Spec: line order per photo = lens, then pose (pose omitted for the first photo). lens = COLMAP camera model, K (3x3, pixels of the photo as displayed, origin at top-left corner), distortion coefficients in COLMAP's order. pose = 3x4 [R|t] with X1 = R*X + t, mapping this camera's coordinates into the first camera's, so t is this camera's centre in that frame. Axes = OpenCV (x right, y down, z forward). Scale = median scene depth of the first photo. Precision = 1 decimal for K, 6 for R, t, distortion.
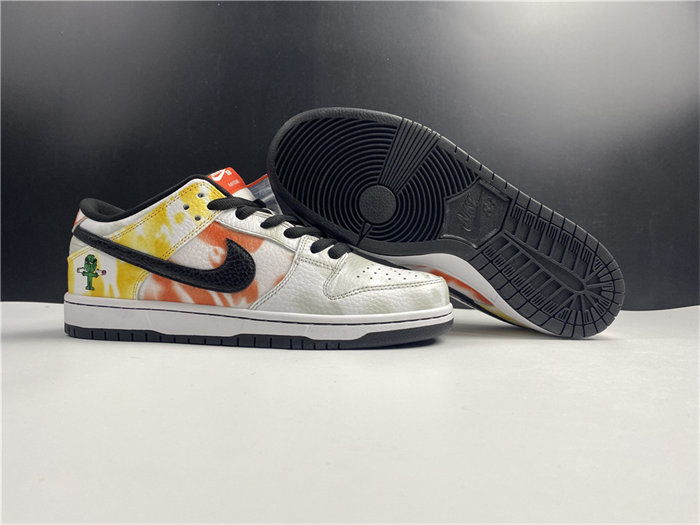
lens RADIAL K [[527.5, 0, 350.0], [0, 527.5, 262.5], [0, 0, 1]] dist [-0.001708, -0.002404]
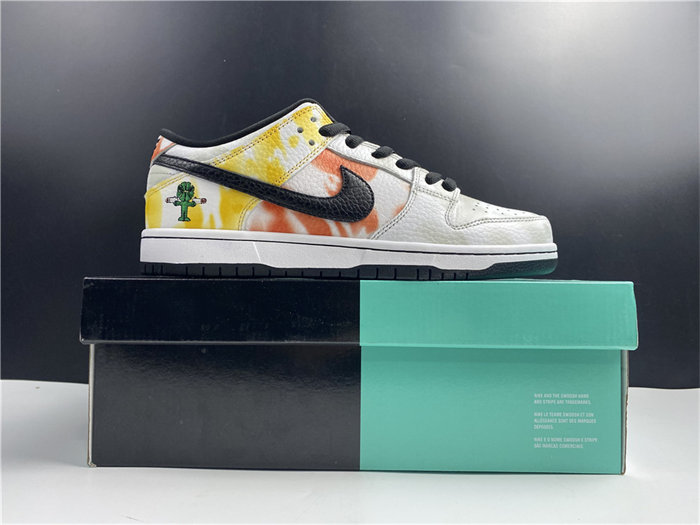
lens RADIAL K [[527.5, 0, 350.0], [0, 527.5, 262.5], [0, 0, 1]] dist [-0.001708, -0.002404]
pose [[0.993164, 0.005876, 0.116578, -0.330805], [-0.006168, 0.999979, 0.002142, 0.126555], [-0.116562, -0.002847, 0.993179, 0.060443]]
